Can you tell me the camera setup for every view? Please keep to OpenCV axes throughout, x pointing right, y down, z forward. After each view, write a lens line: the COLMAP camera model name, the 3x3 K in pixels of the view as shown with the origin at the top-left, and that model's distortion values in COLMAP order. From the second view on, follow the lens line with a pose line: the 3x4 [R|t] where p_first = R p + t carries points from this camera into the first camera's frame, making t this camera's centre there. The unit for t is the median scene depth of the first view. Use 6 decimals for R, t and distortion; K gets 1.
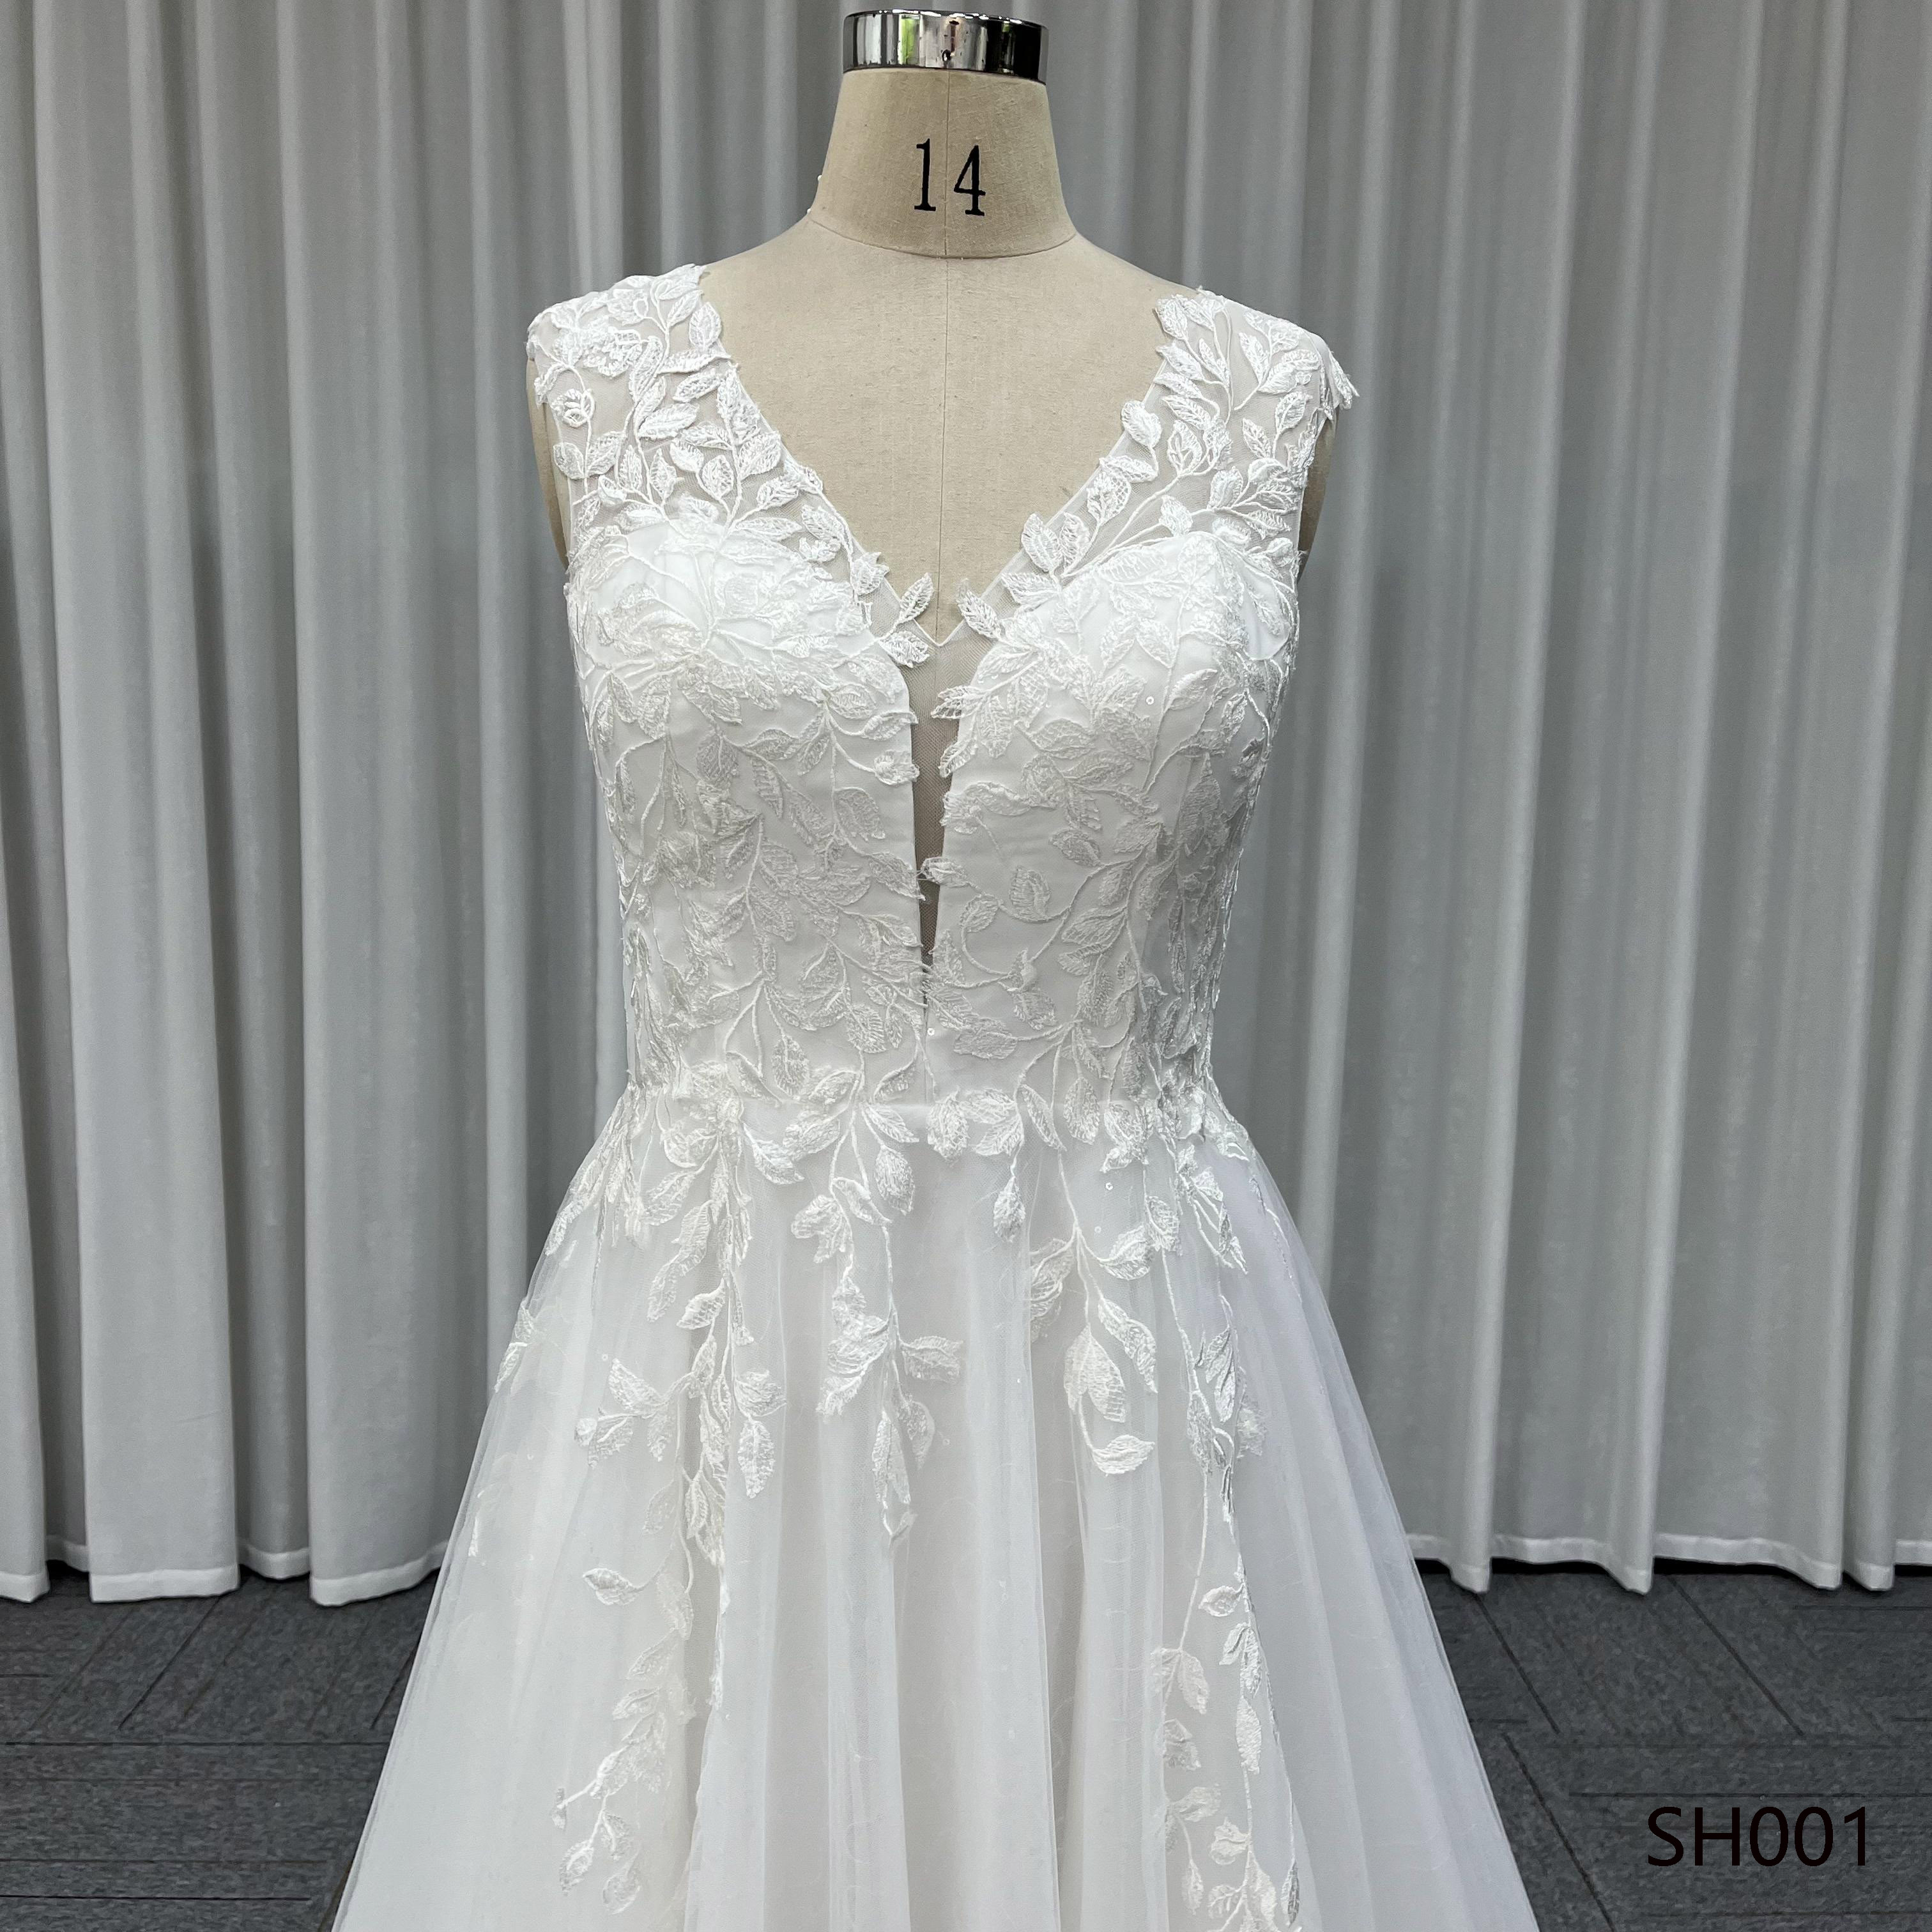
lens RADIAL K [[1979.1, 0, 940.6], [0, 1979.1, 996.5], [0, 0, 1]] dist [0.003732, -0.013677]
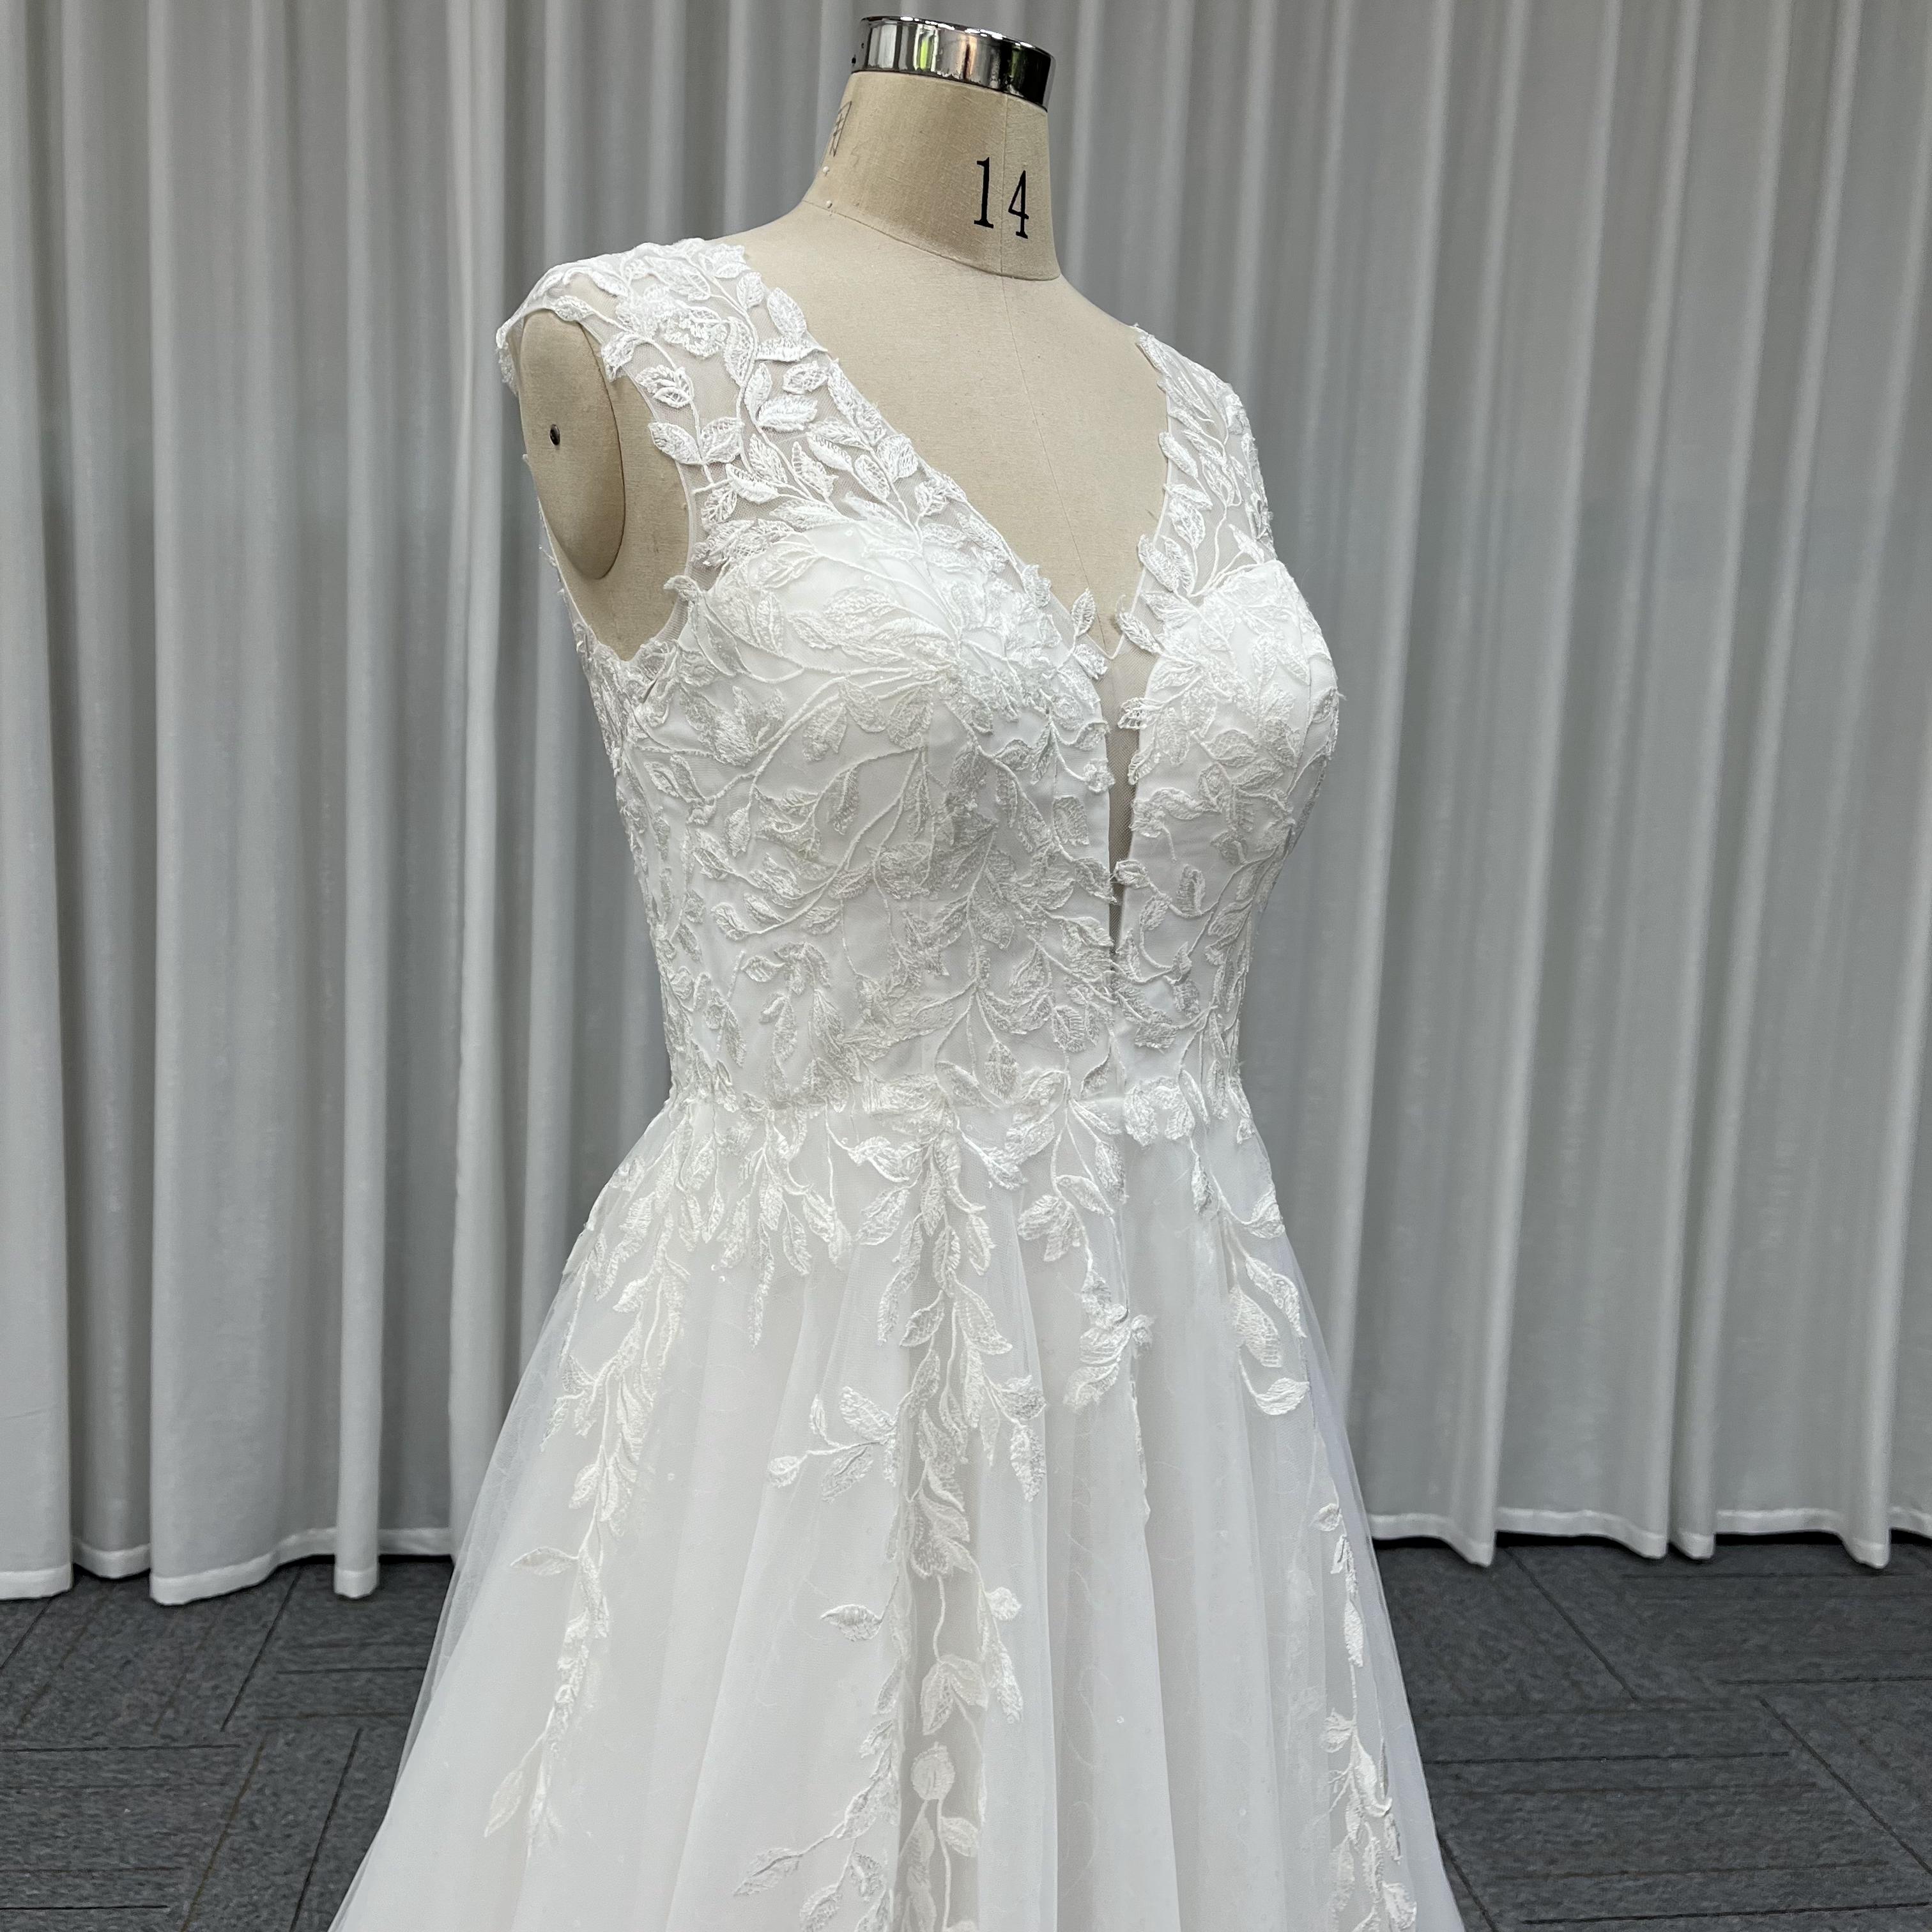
lens RADIAL K [[1949.9, 0, 931.5], [0, 1949.9, 960.9], [0, 0, 1]] dist [0.031062, -0.006966]
pose [[0.851956, -0.056516, 0.520555, -0.624472], [0.055145, 0.998314, 0.018132, -0.041296], [-0.520702, 0.013258, 0.853636, 0.169154]]
